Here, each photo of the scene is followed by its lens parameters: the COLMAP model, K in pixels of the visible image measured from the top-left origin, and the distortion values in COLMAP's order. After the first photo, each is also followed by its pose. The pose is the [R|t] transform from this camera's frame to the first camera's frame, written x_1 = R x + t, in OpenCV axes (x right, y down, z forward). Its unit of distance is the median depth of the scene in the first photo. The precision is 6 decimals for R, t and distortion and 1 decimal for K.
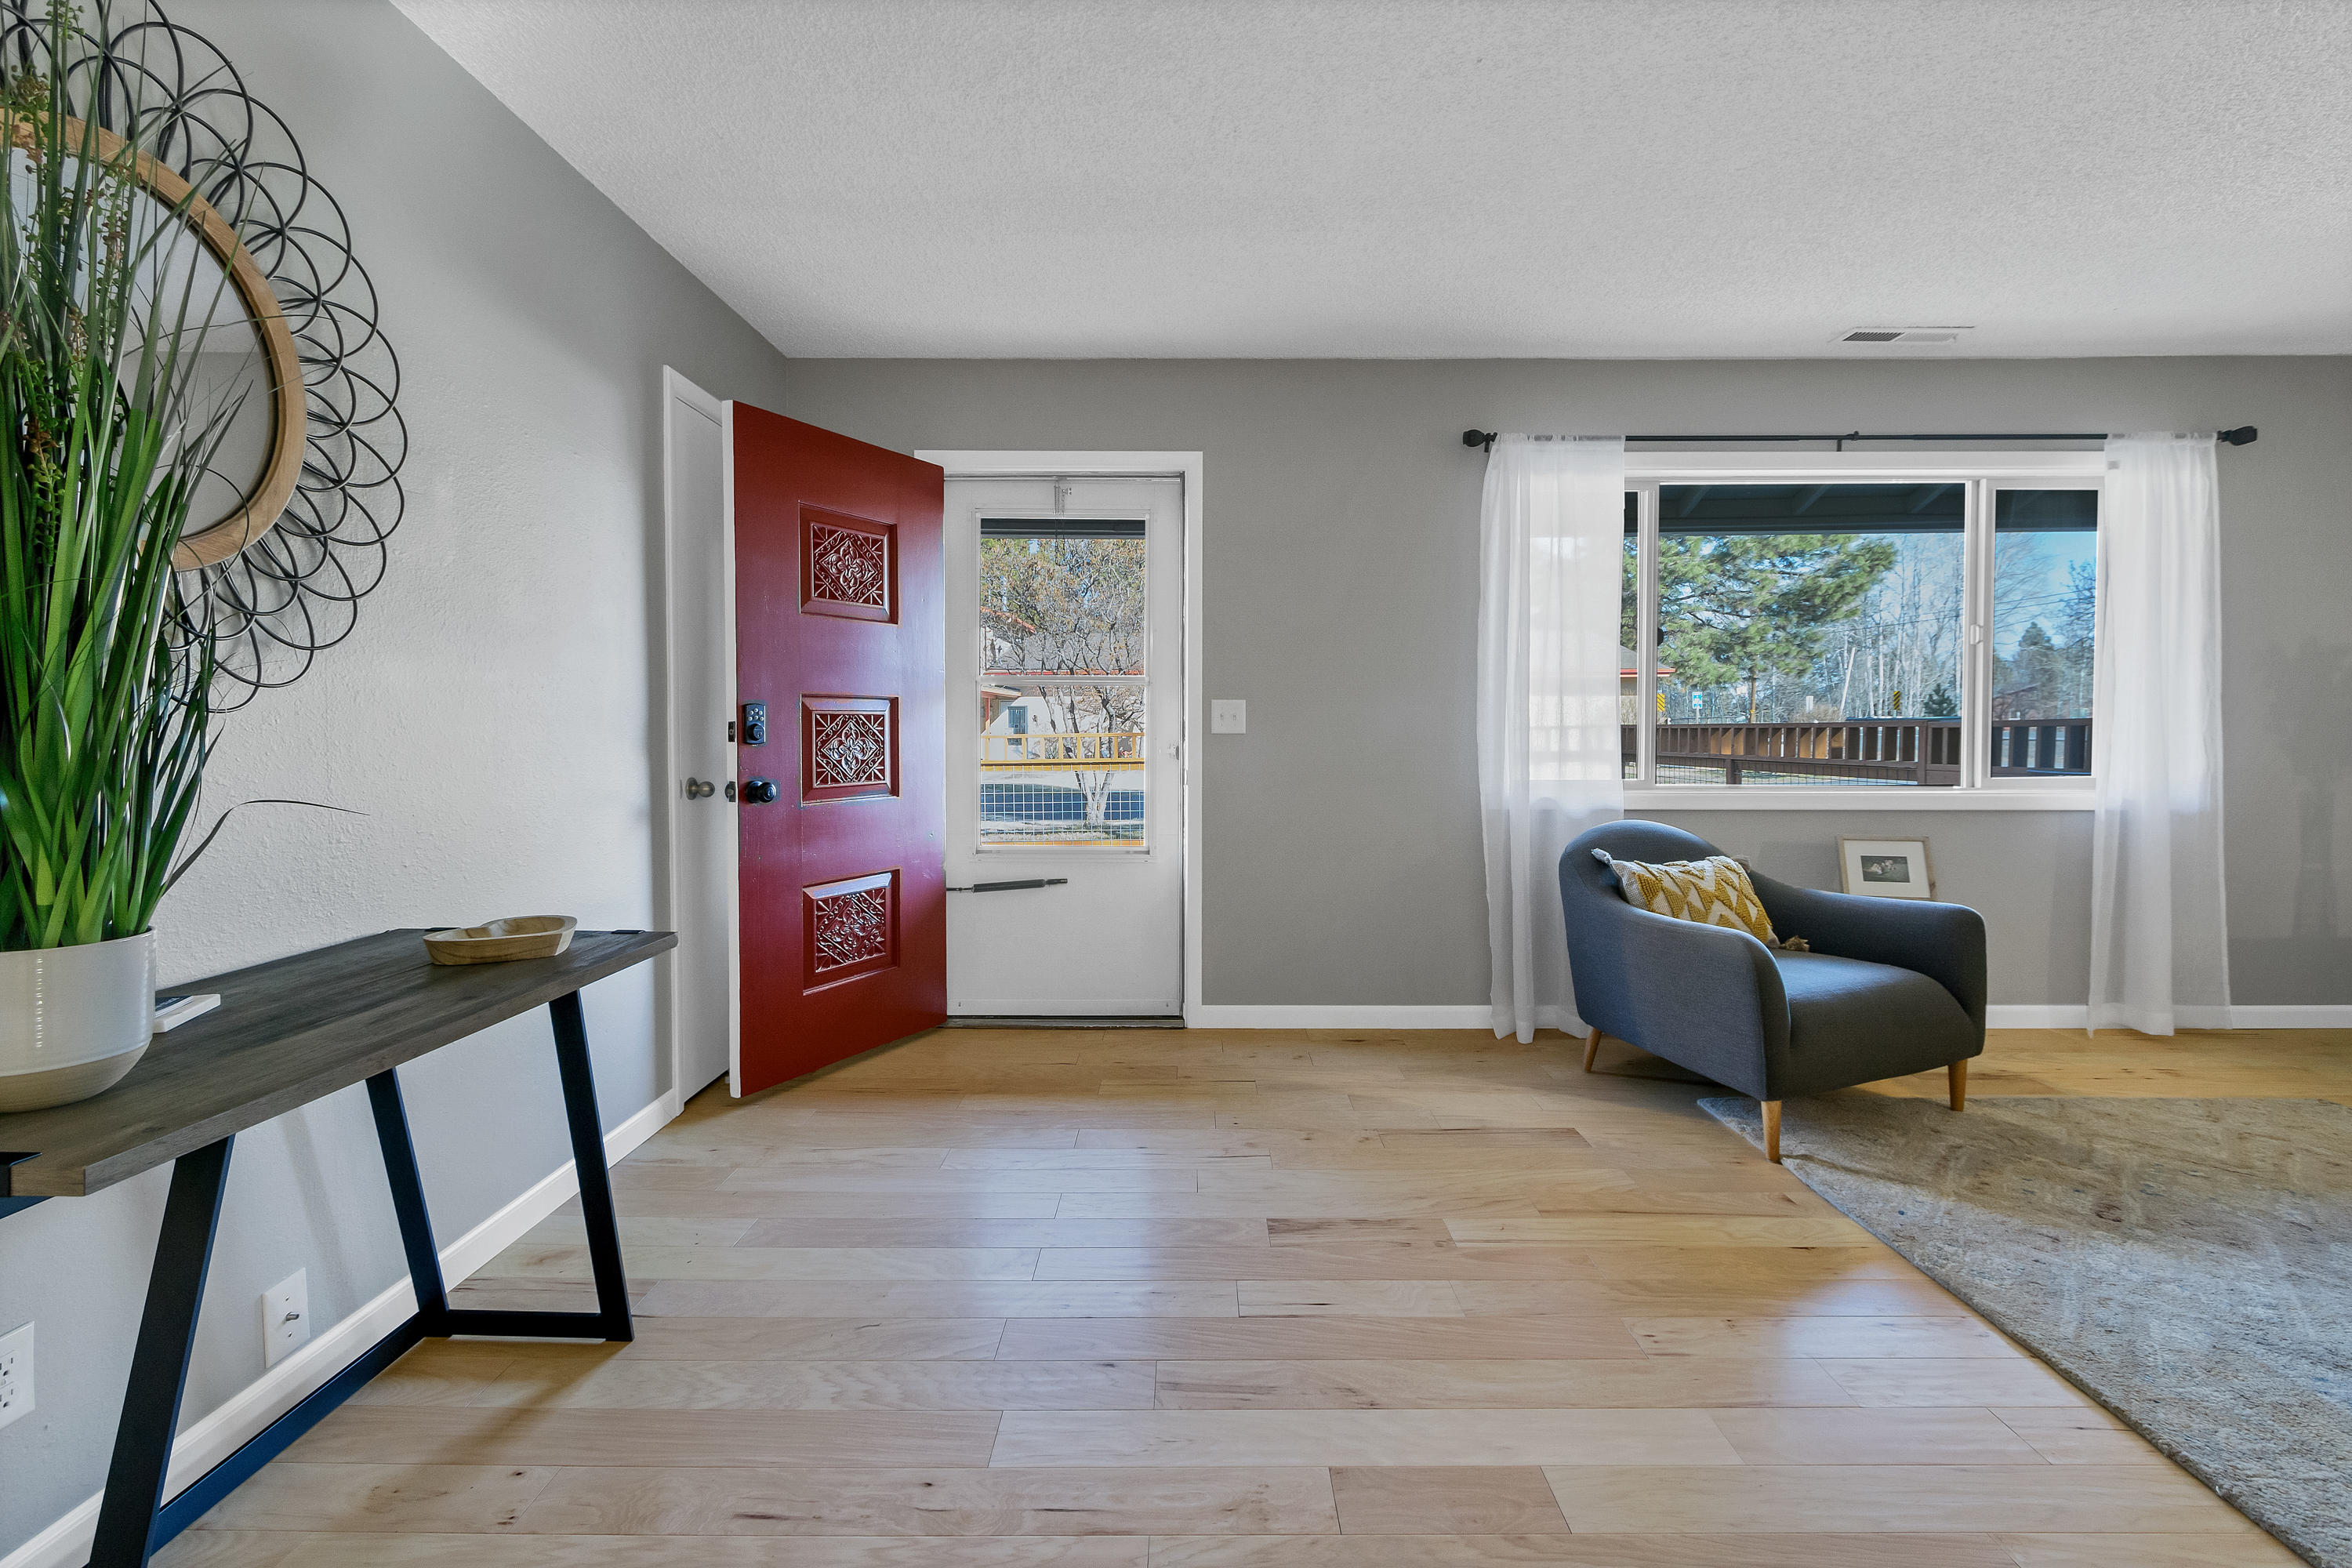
lens RADIAL K [[1097.9, 0, 1180.9], [0, 1097.9, 739.5], [0, 0, 1]] dist [-0.000092, 0.000442]
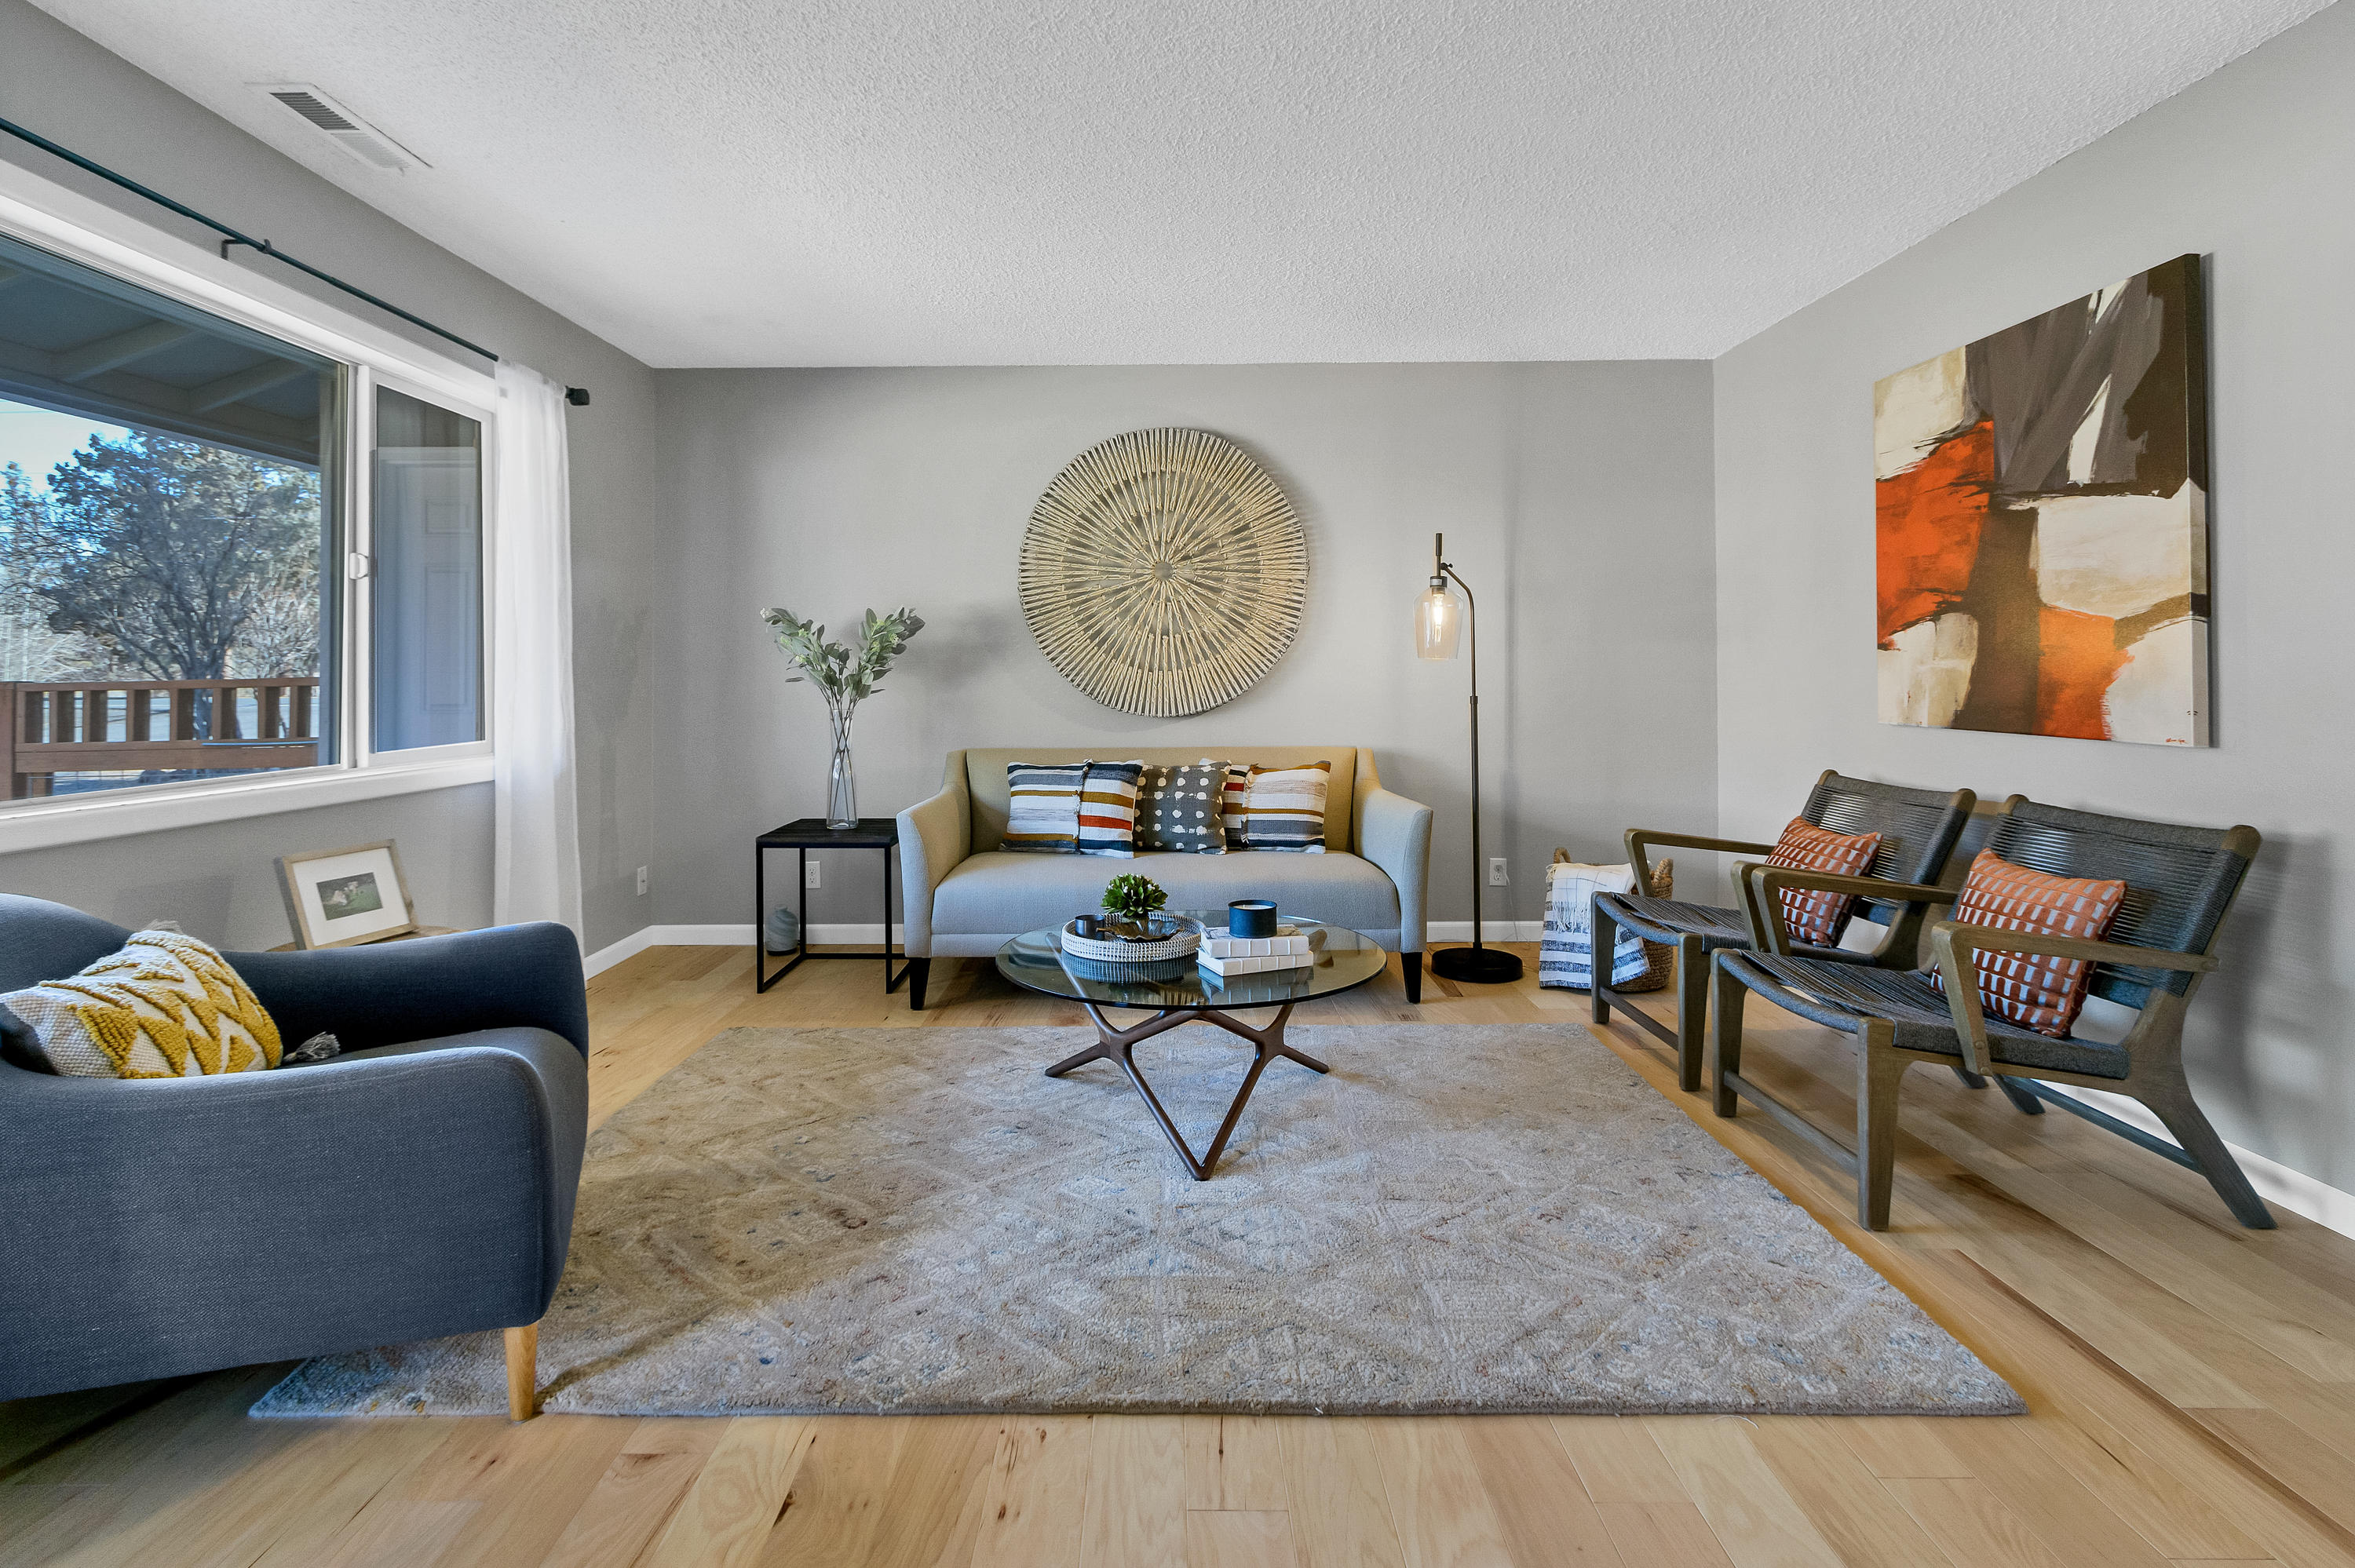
lens RADIAL K [[1099.2, 0, 1185.1], [0, 1099.2, 668.7], [0, 0, 1]] dist [-0.000092, 0.000442]
pose [[-0.007060, 0.009550, 0.999929, -0.063117], [0.020071, 0.999754, -0.009407, -0.008882], [-0.999774, 0.020003, -0.007250, 0.651260]]
